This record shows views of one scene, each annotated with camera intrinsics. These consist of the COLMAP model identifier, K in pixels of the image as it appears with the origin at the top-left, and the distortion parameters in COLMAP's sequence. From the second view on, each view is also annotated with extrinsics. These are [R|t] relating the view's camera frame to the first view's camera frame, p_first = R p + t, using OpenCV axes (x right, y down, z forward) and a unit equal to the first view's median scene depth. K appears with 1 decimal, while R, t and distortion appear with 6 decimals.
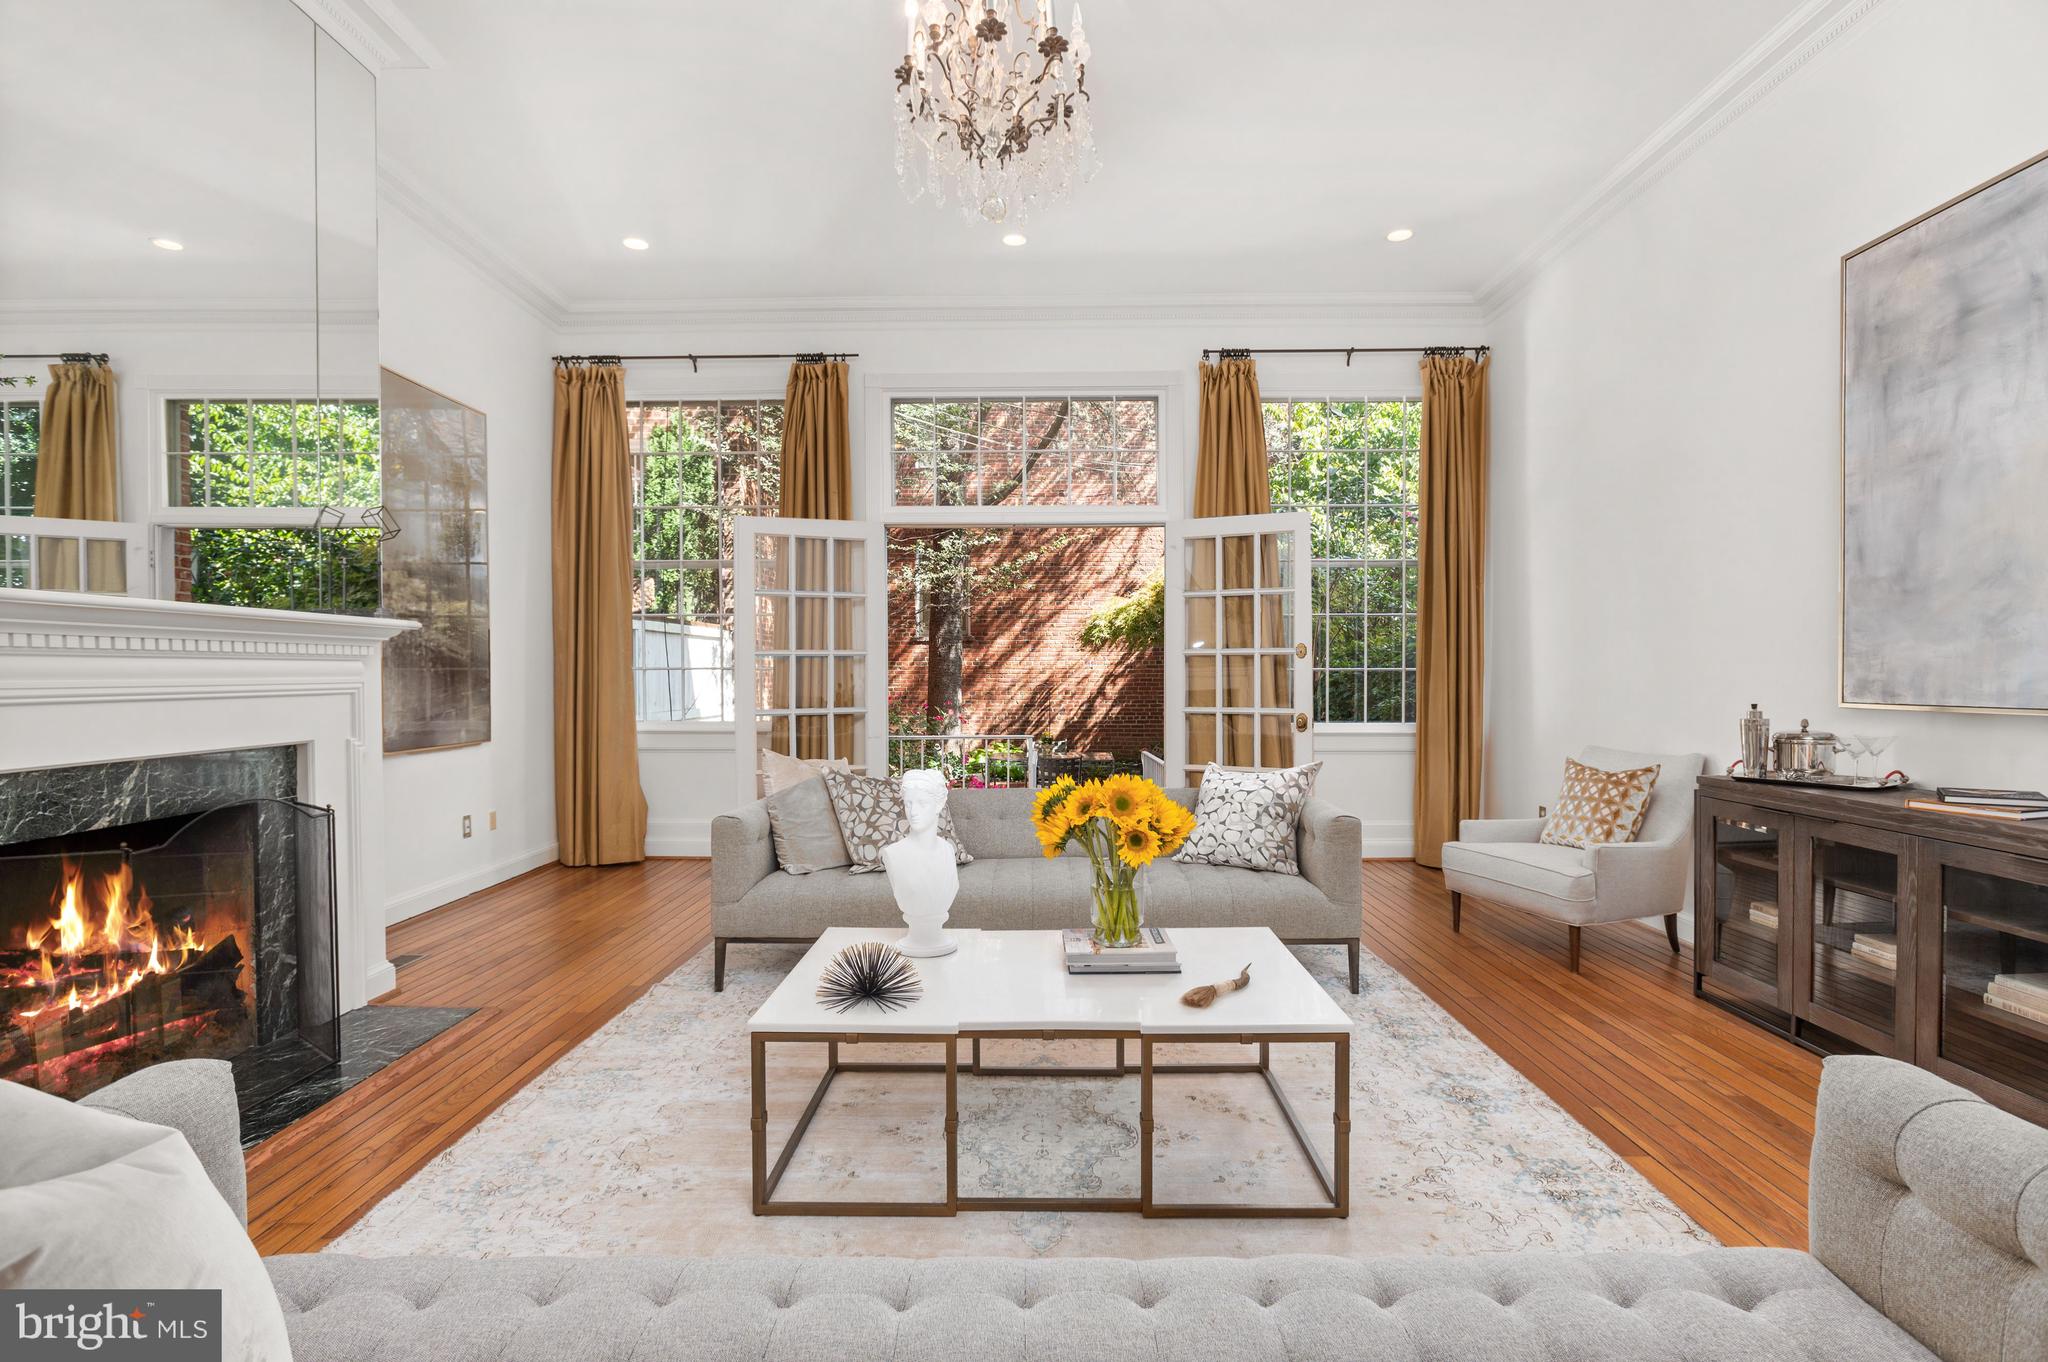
lens RADIAL K [[975.5, 0, 1031.3], [0, 975.5, 689.4], [0, 0, 1]] dist [-0.016619, 0.004707]
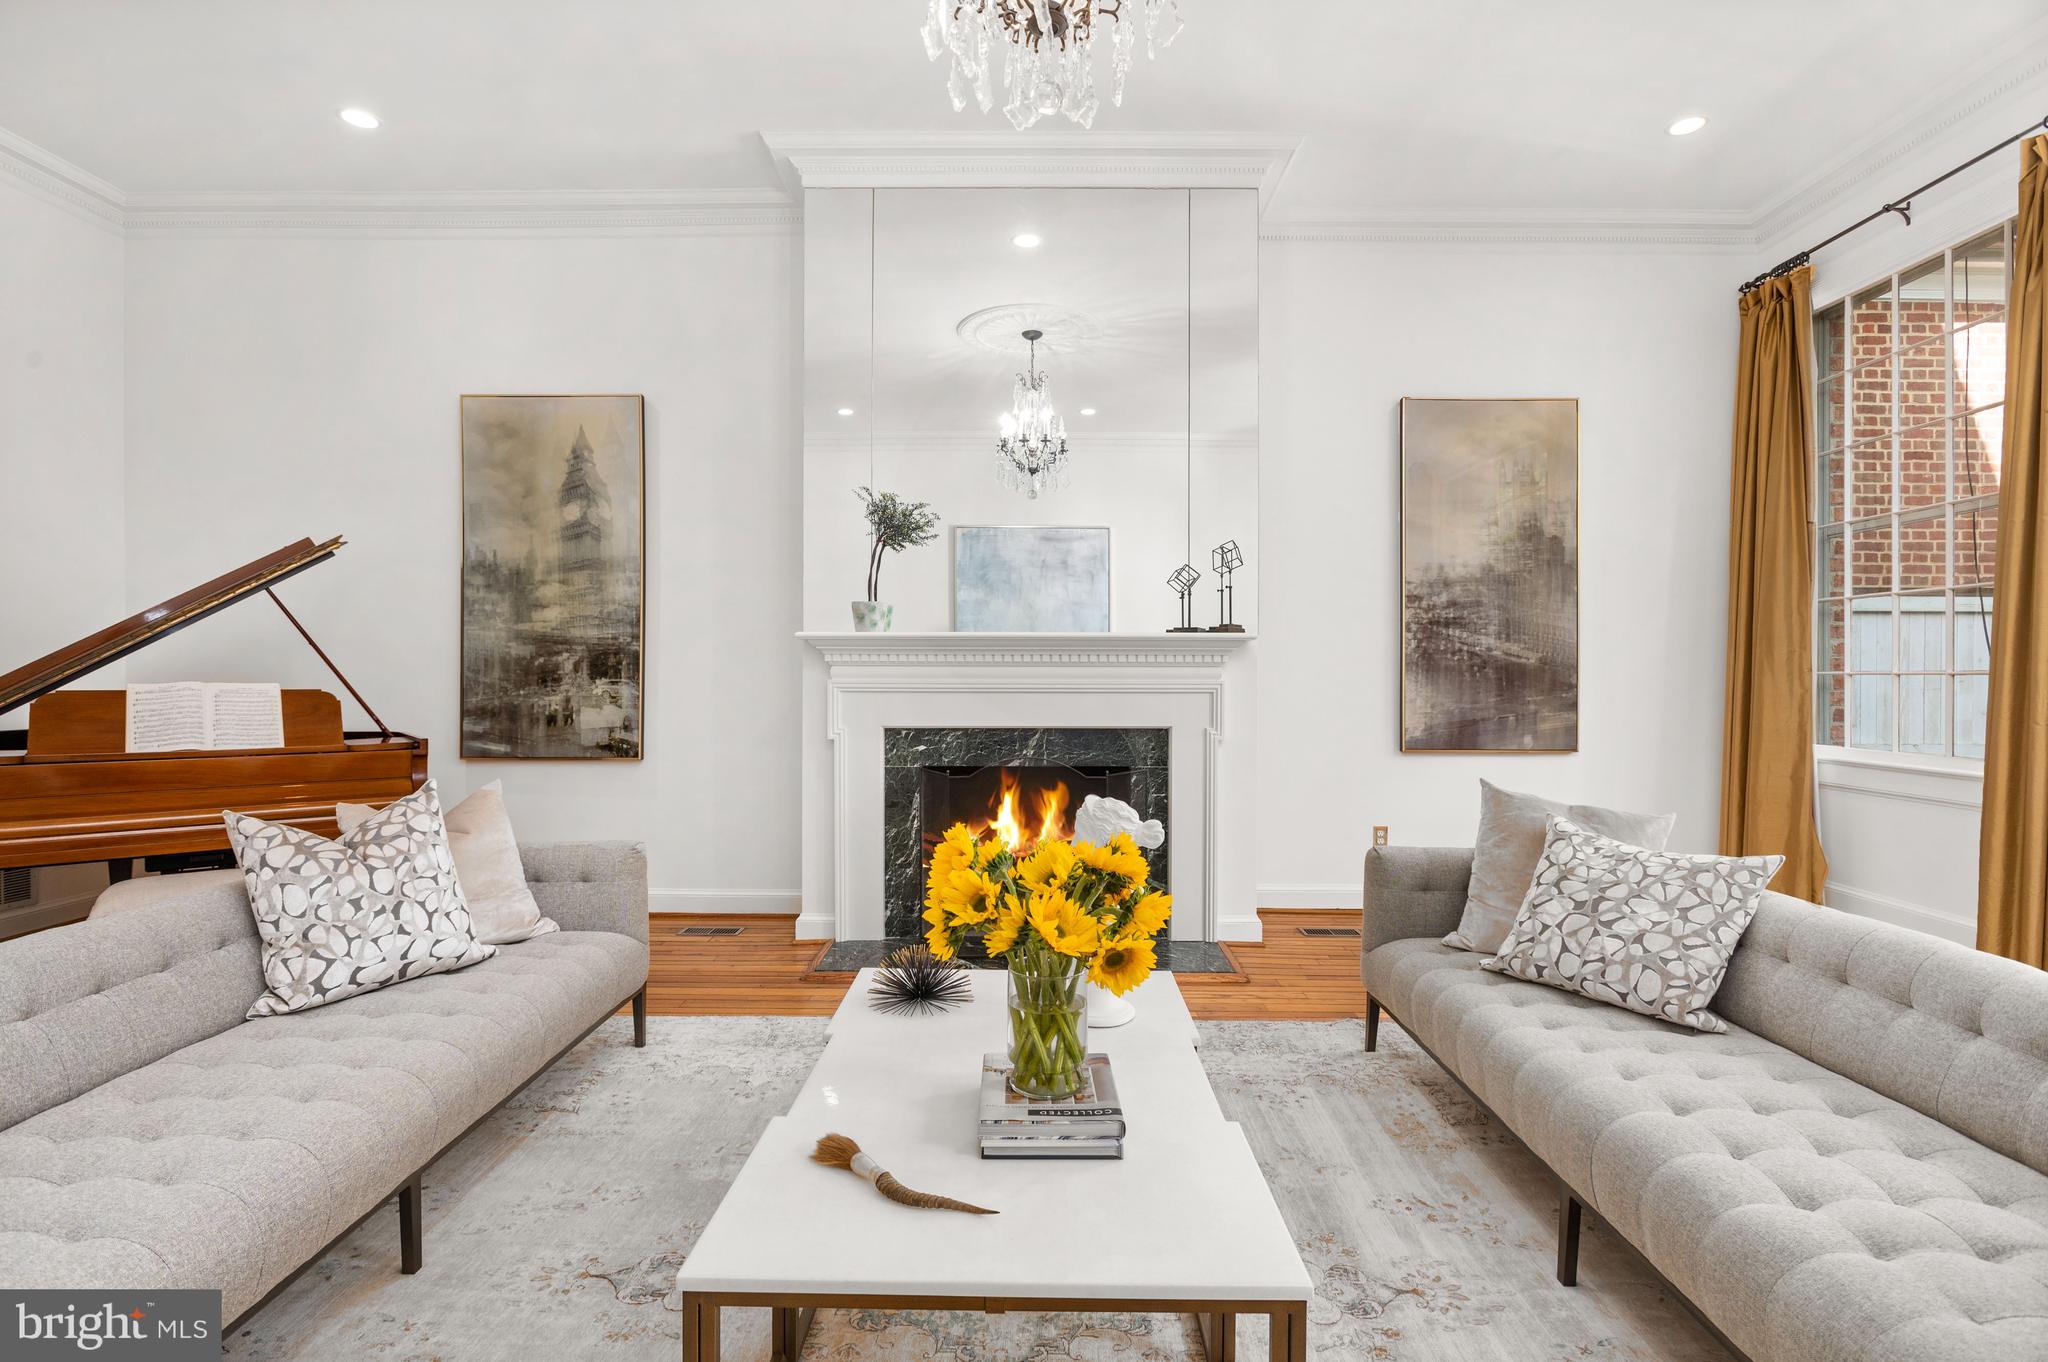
lens RADIAL K [[975.5, 0, 1020.0], [0, 975.5, 674.9], [0, 0, 1]] dist [-0.016619, 0.004707]
pose [[0.006231, 0.005727, -0.999964, 0.340172], [-0.021399, 0.999755, 0.005592, -0.012481], [0.999752, 0.021363, 0.006352, 0.438751]]
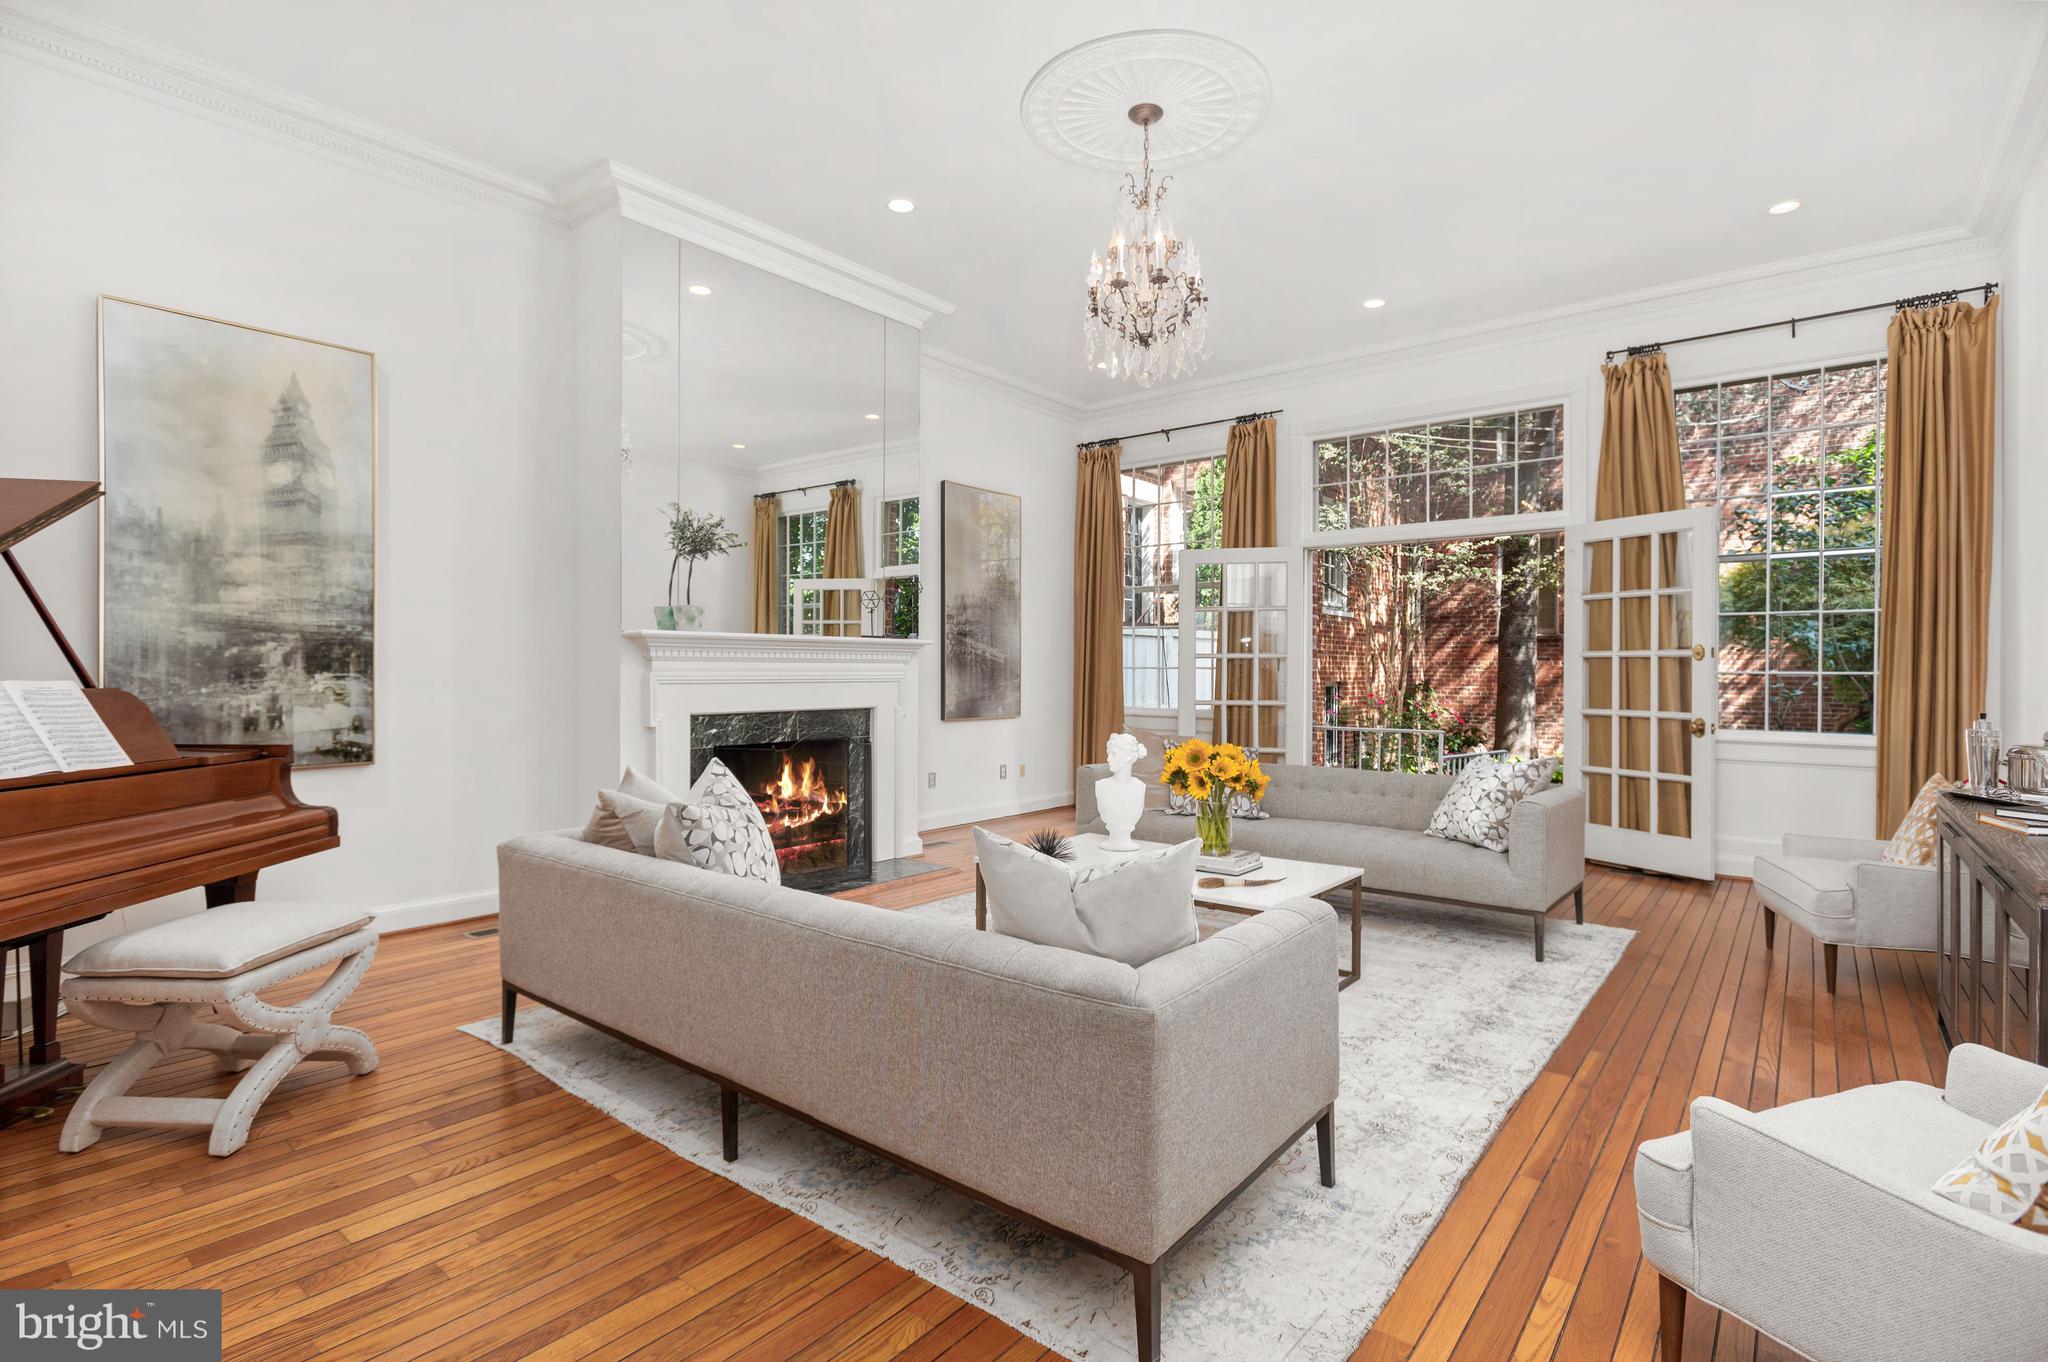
lens RADIAL K [[975.5, 0, 1018.9], [0, 975.5, 672.3], [0, 0, 1]] dist [-0.016619, 0.004707]
pose [[0.781296, 0.007841, -0.624111, 0.350826], [-0.017684, 0.999798, -0.009576, 0.000534], [0.623910, 0.018518, 0.781277, -0.158844]]
